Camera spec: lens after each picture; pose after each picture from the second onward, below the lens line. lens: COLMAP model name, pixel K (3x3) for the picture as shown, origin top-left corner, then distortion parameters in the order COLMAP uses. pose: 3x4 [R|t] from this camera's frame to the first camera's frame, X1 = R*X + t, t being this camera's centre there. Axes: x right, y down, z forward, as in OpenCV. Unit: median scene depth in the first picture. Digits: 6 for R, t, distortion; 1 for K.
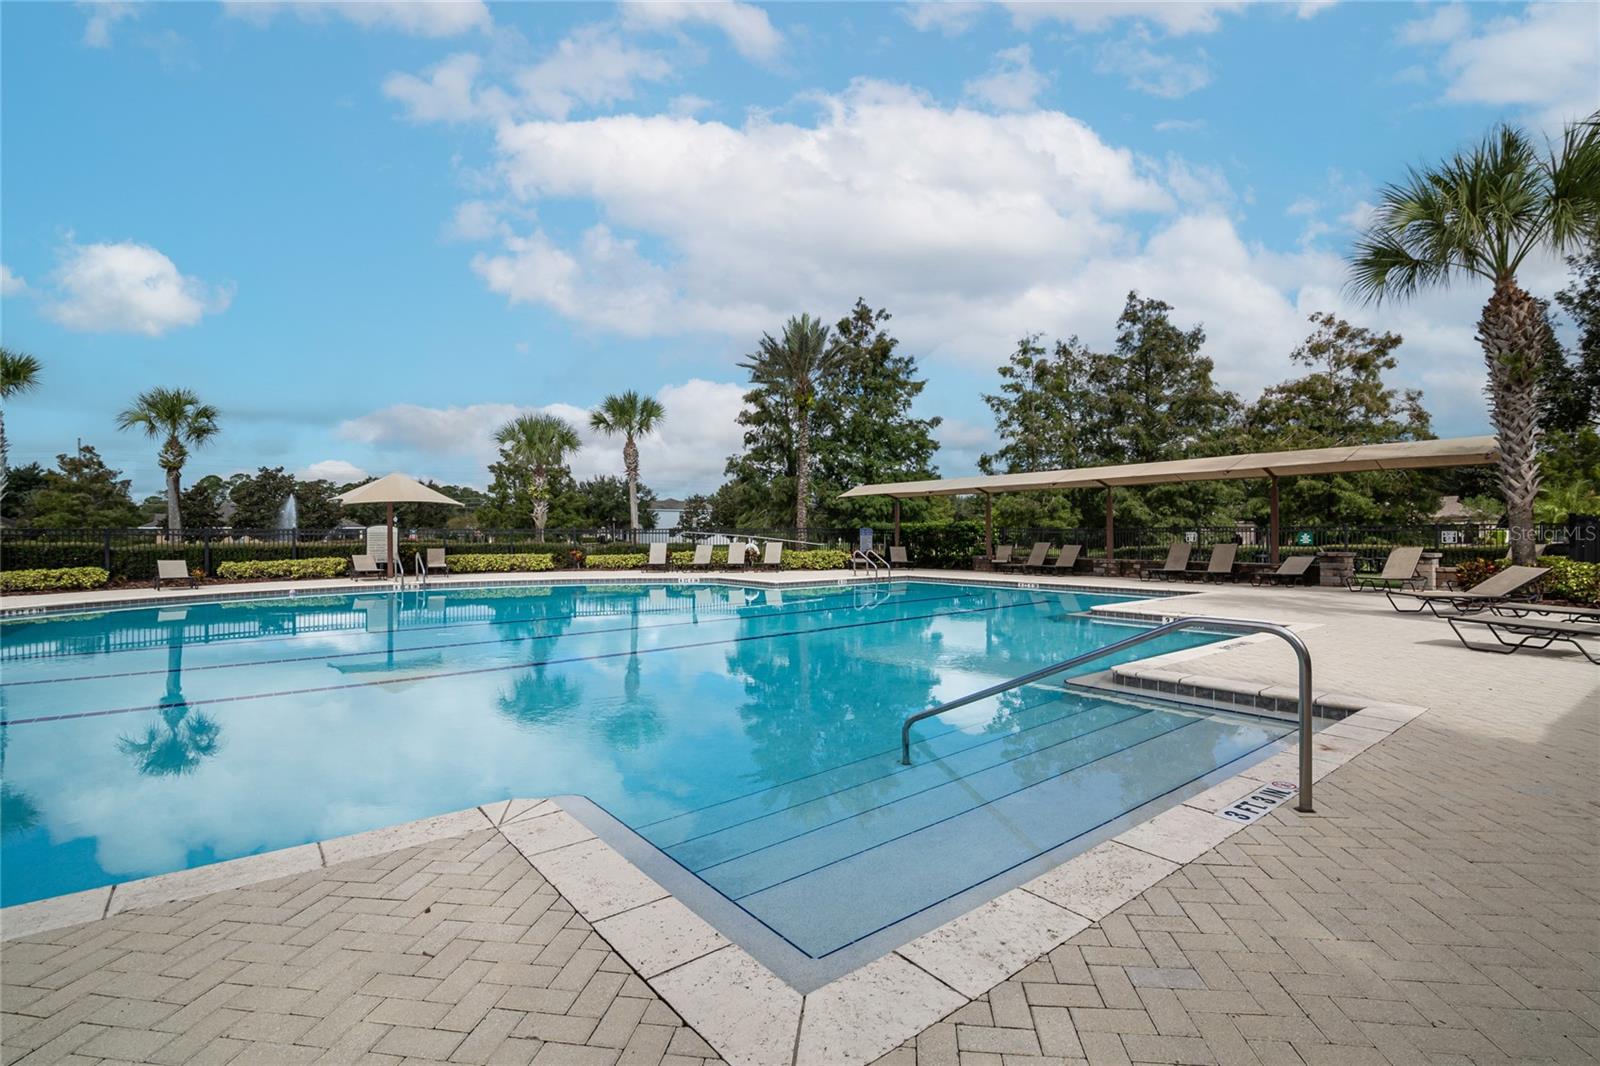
lens RADIAL K [[730.2, 0, 804.1], [0, 730.2, 528.1], [0, 0, 1]] dist [-0.018753, 0.001230]
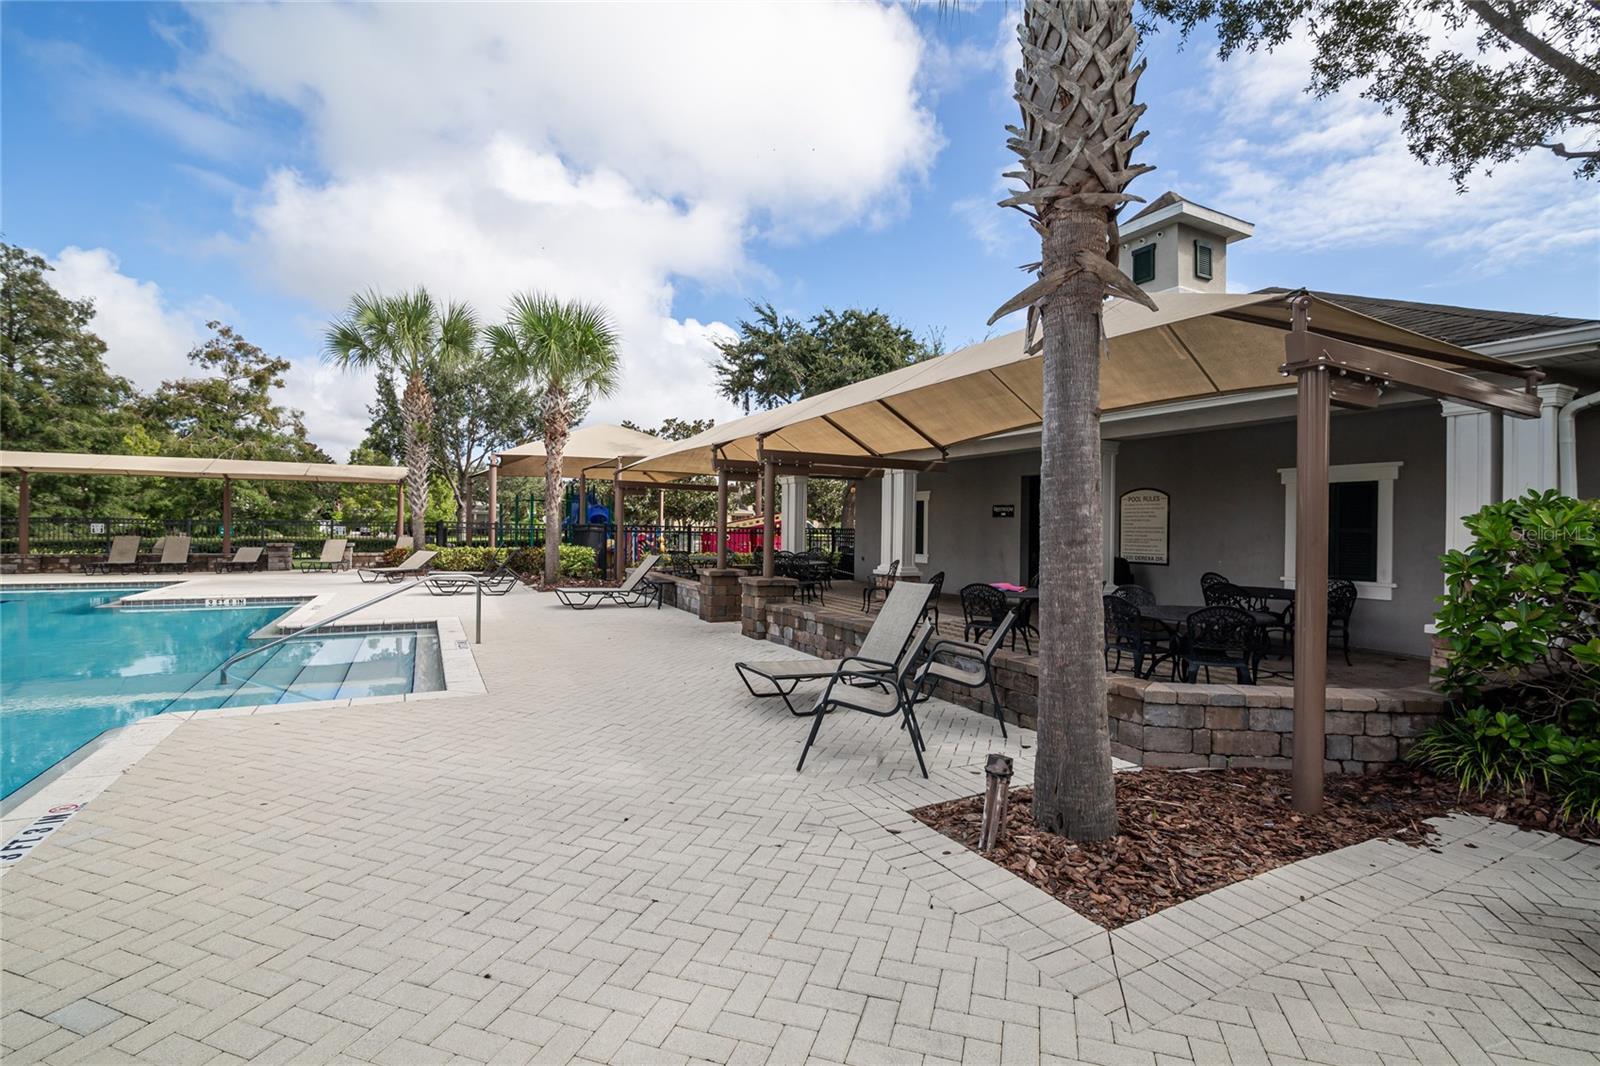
lens RADIAL K [[730.2, 0, 804.1], [0, 730.2, 528.1], [0, 0, 1]] dist [-0.018753, 0.001230]
pose [[0.184555, 0.006687, 0.982799, -0.192917], [-0.022777, 0.999737, -0.002525, -0.006206], [-0.982558, -0.021919, 0.184659, -0.074812]]
